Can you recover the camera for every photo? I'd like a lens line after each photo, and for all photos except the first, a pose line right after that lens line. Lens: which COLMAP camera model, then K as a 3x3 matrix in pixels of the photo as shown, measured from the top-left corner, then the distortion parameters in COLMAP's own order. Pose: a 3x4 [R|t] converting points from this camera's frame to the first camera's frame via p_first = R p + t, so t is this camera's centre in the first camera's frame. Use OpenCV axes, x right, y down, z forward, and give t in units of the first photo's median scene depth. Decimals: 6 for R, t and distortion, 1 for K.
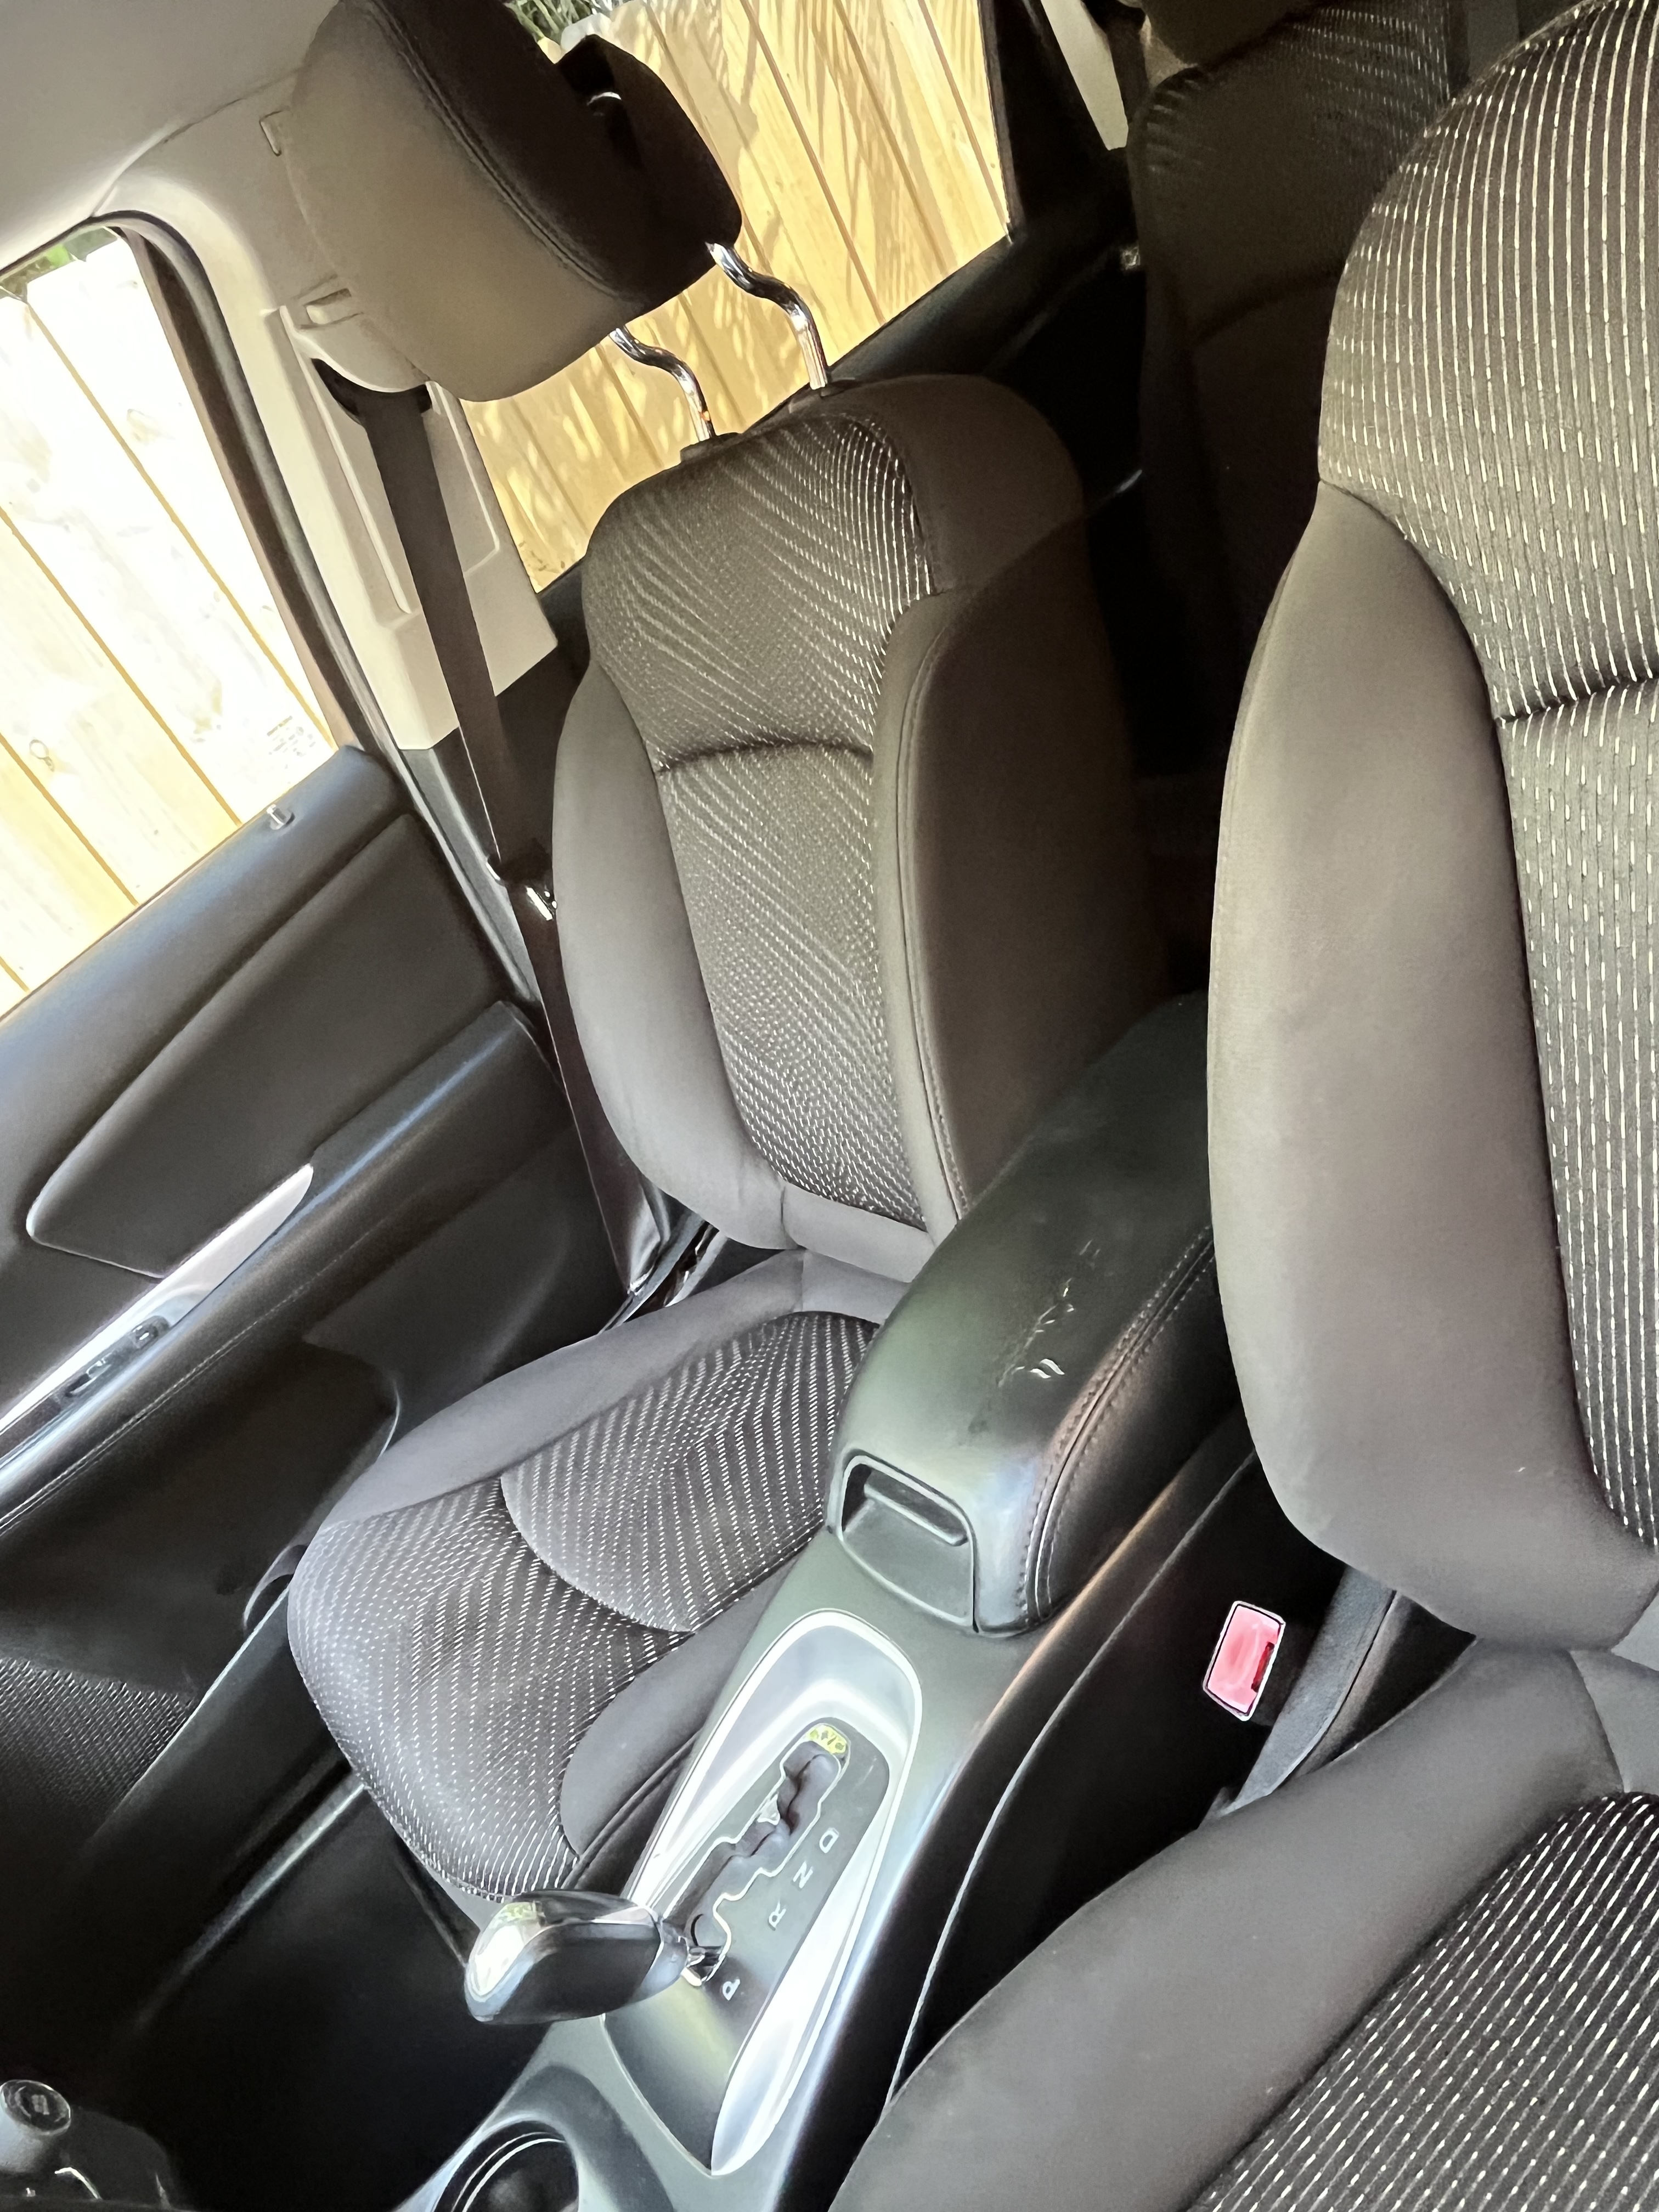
lens RADIAL K [[1414.3, 0, 829.5], [0, 1414.3, 1106.0], [0, 0, 1]] dist [-0.010997, -0.004153]
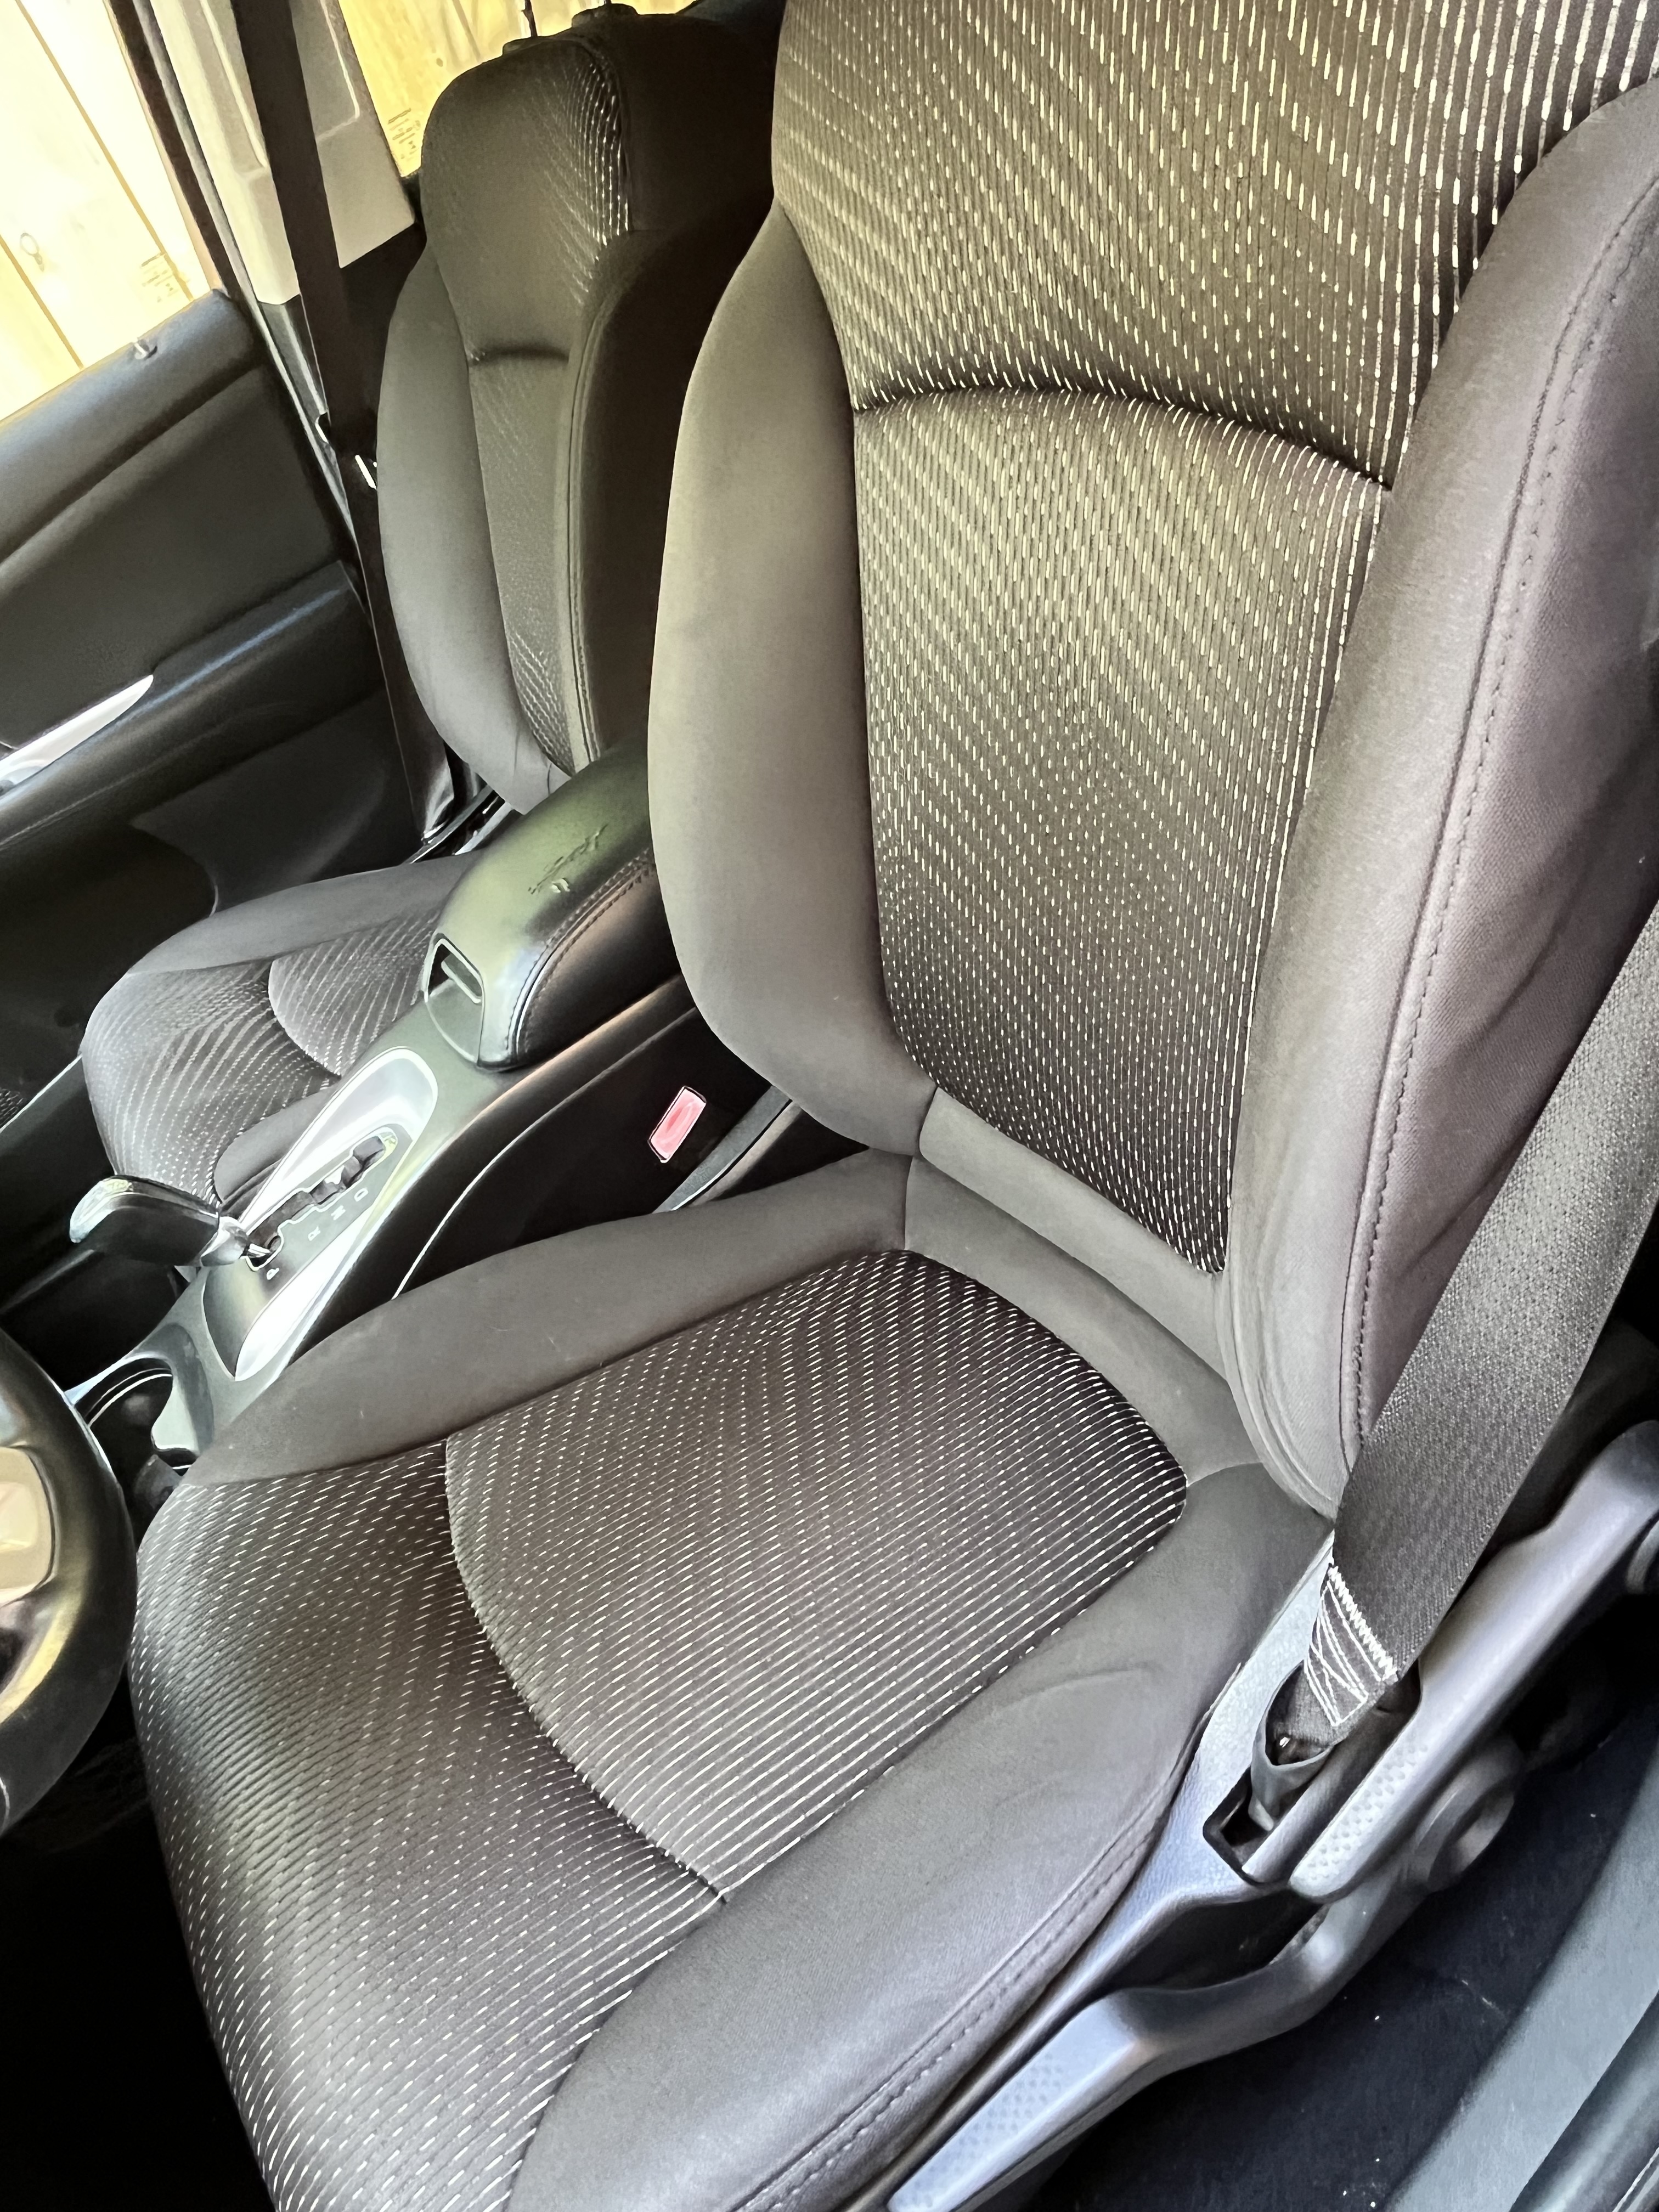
lens RADIAL K [[1414.3, 0, 829.5], [0, 1414.3, 1106.0], [0, 0, 1]] dist [-0.010997, -0.004153]
pose [[0.983501, 0.180894, -0.001953, 0.272157], [-0.175834, 0.958416, 0.224770, 0.025129], [0.042532, -0.220718, 0.974410, -0.199125]]
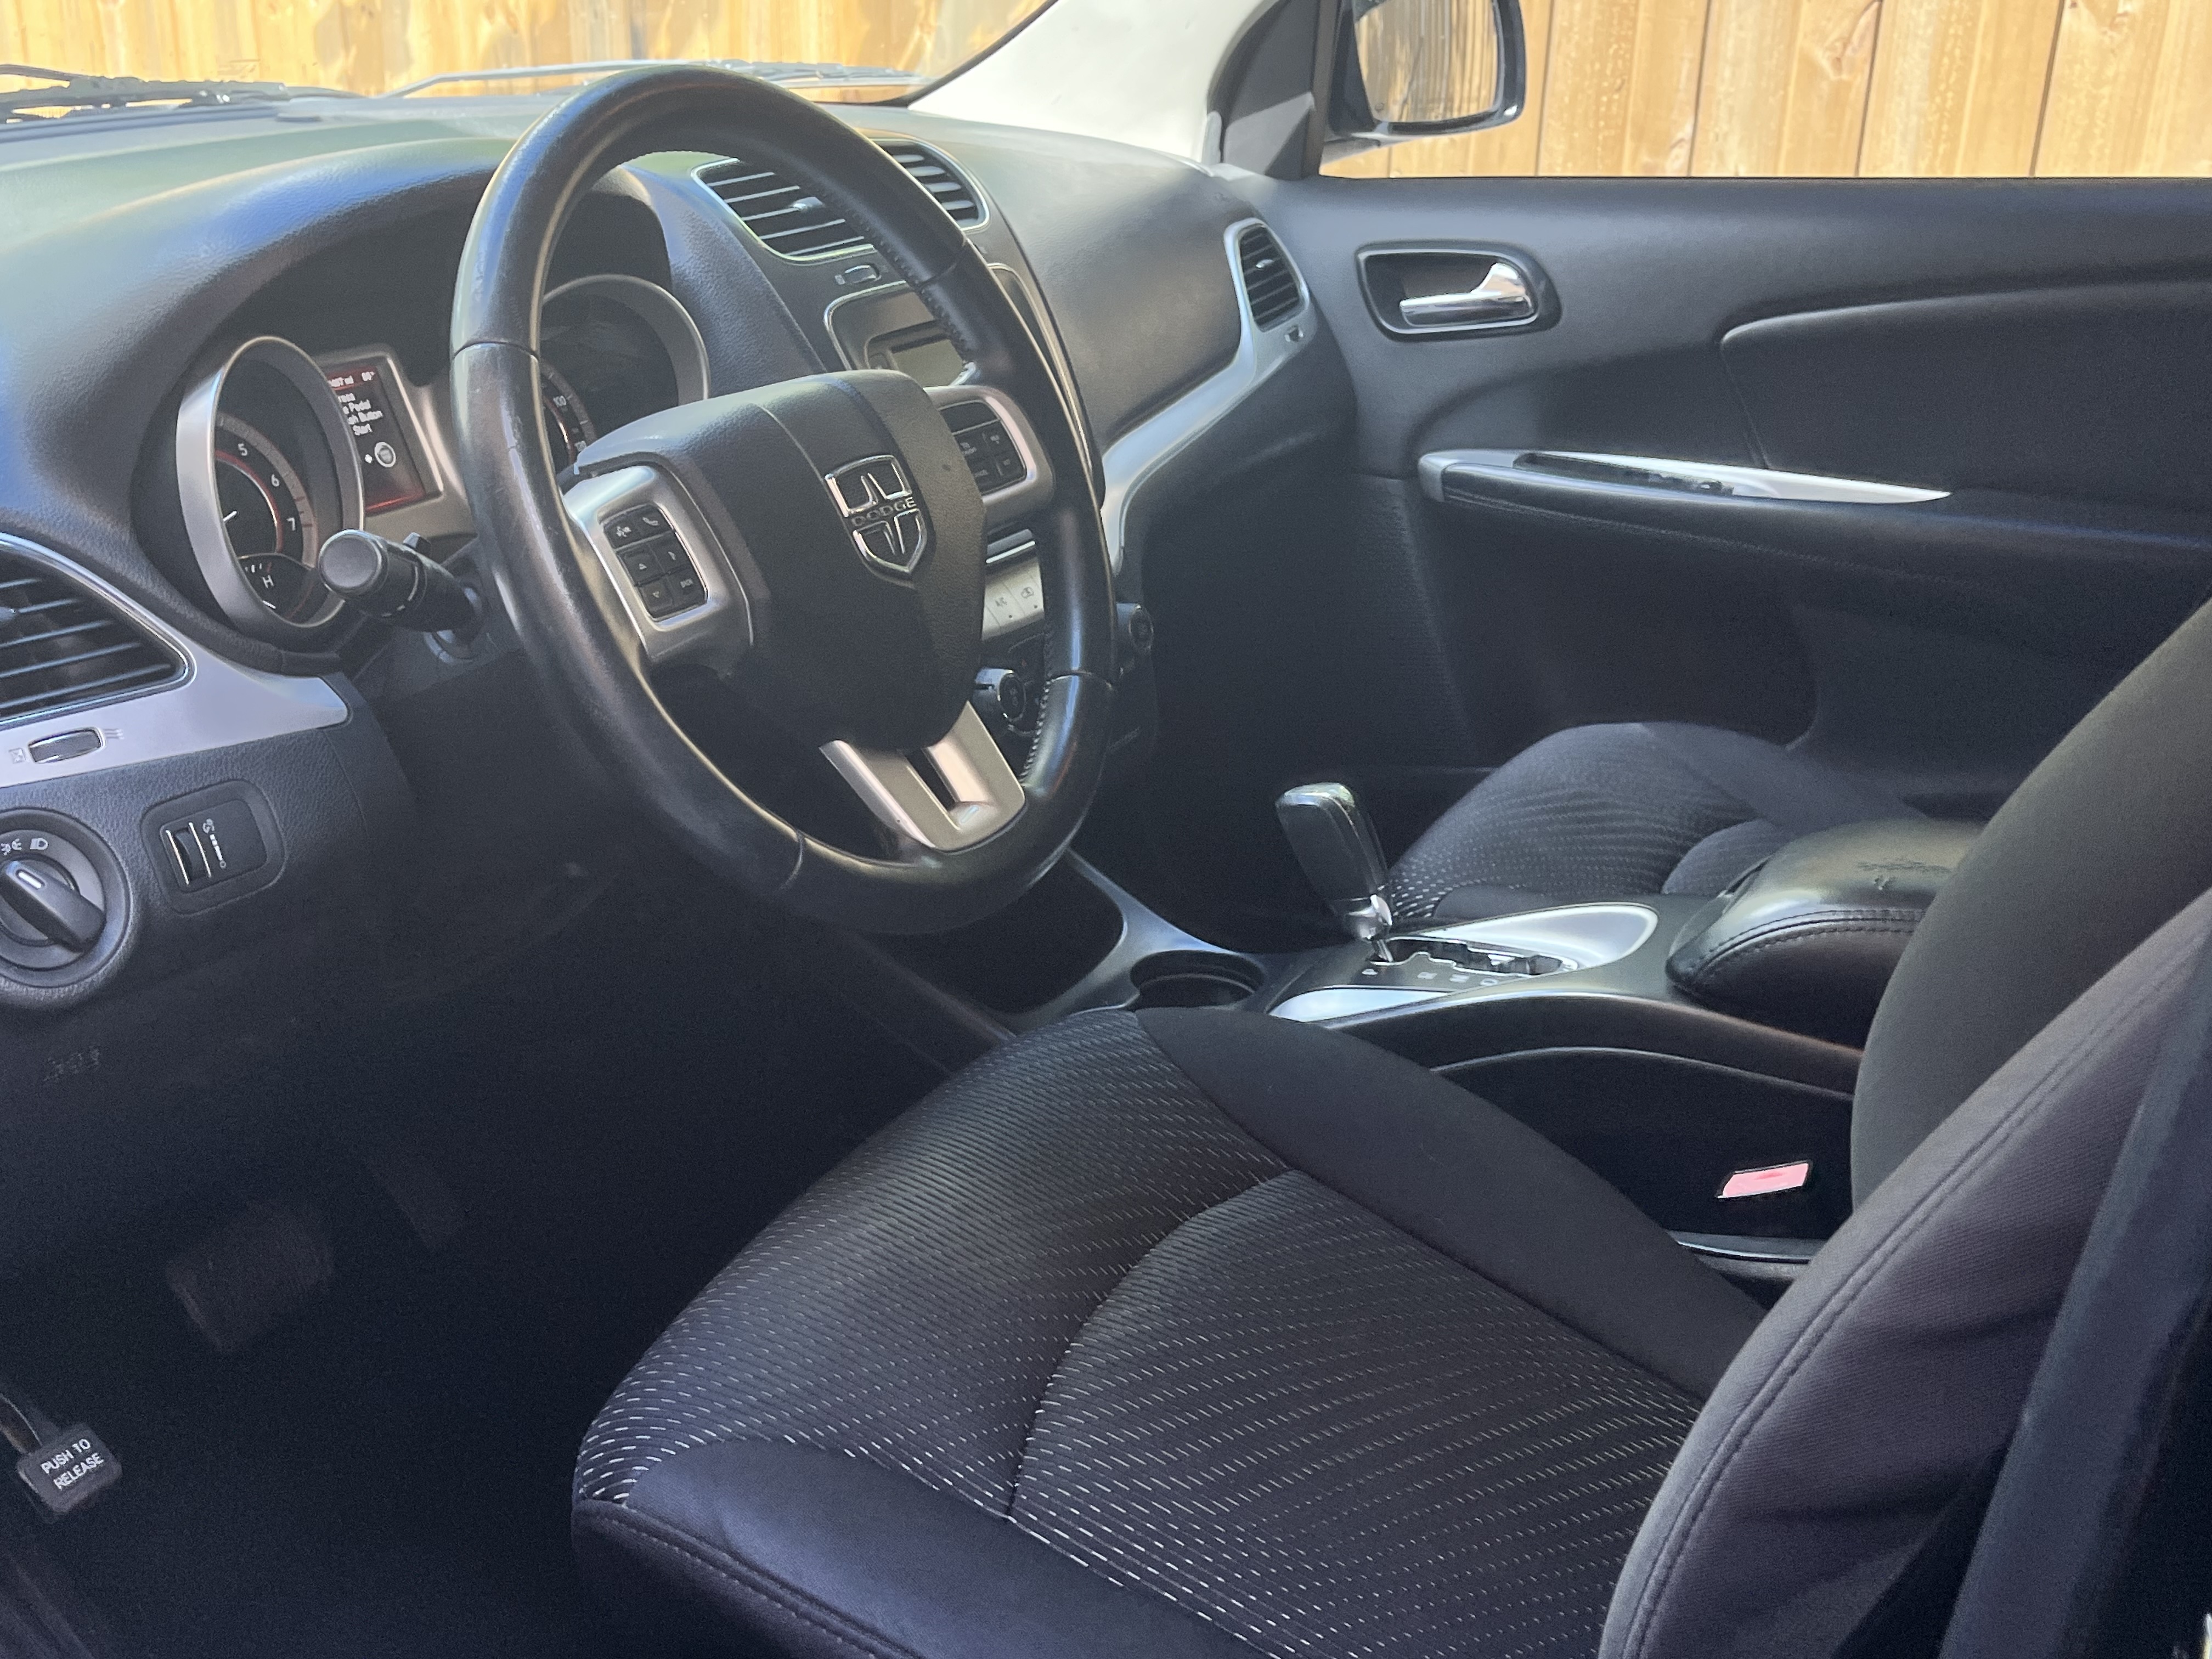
lens RADIAL K [[2334.9, 0, 1106.0], [0, 2334.9, 829.5], [0, 0, 1]] dist [0.014975, 0.011449]
pose [[0.297249, 0.728137, -0.617623, 0.654518], [-0.643123, 0.630799, 0.434149, -0.147134], [0.705716, 0.268157, 0.655786, -0.386335]]
